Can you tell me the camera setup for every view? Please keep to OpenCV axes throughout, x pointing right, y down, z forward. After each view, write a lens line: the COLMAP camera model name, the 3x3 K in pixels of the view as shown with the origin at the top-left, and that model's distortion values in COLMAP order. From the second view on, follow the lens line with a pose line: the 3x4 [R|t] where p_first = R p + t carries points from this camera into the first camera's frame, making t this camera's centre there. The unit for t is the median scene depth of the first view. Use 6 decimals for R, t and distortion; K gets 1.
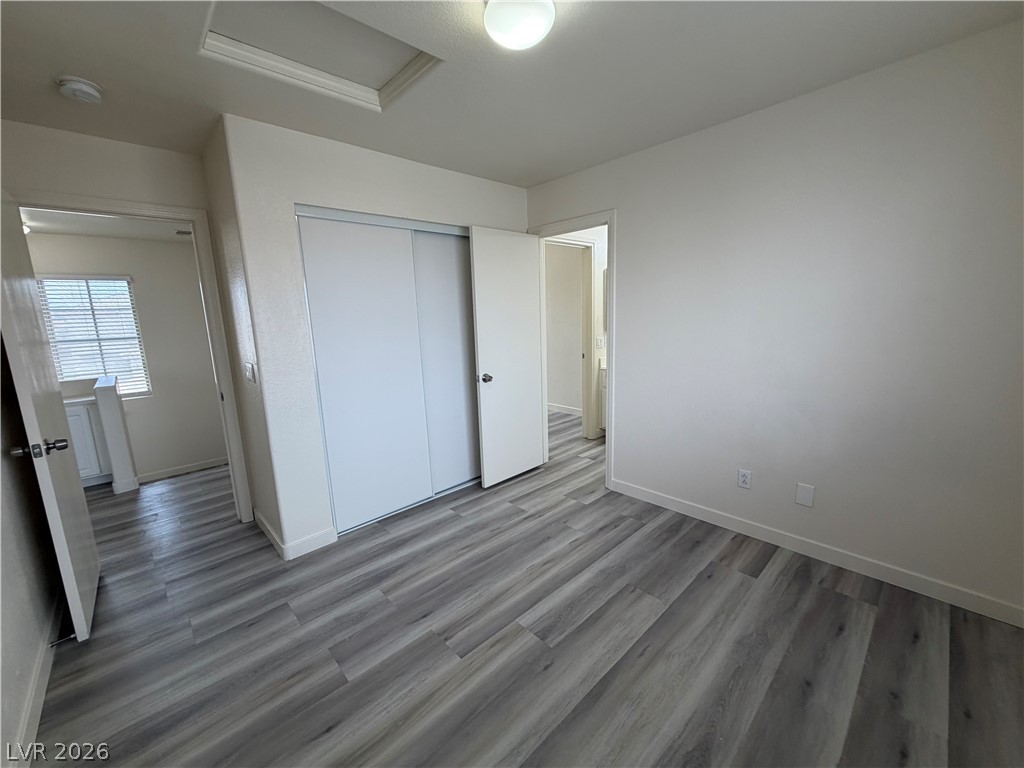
lens RADIAL K [[408.3, 0, 509.9], [0, 408.3, 382.5], [0, 0, 1]] dist [0.000078, 0.000045]
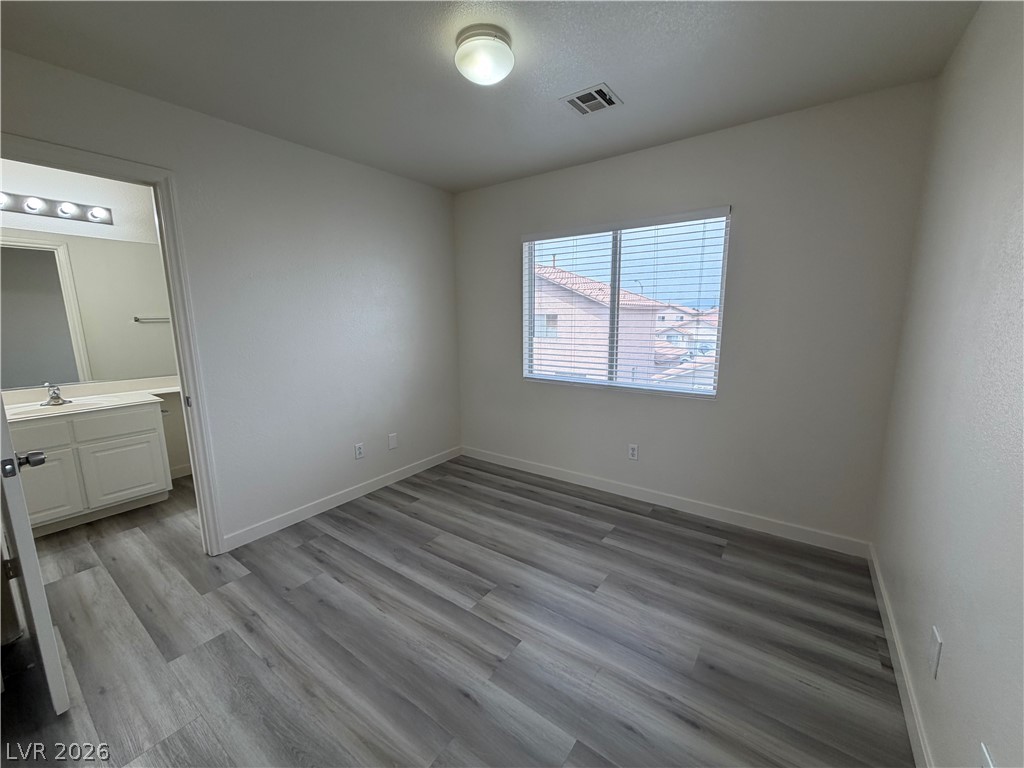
lens RADIAL K [[408.3, 0, 509.9], [0, 408.3, 382.5], [0, 0, 1]] dist [0.000078, 0.000045]
pose [[-0.190429, -0.128562, 0.973246, -0.768195], [0.179783, 0.970054, 0.163317, -0.096399], [-0.965098, 0.206073, -0.161613, 0.788621]]
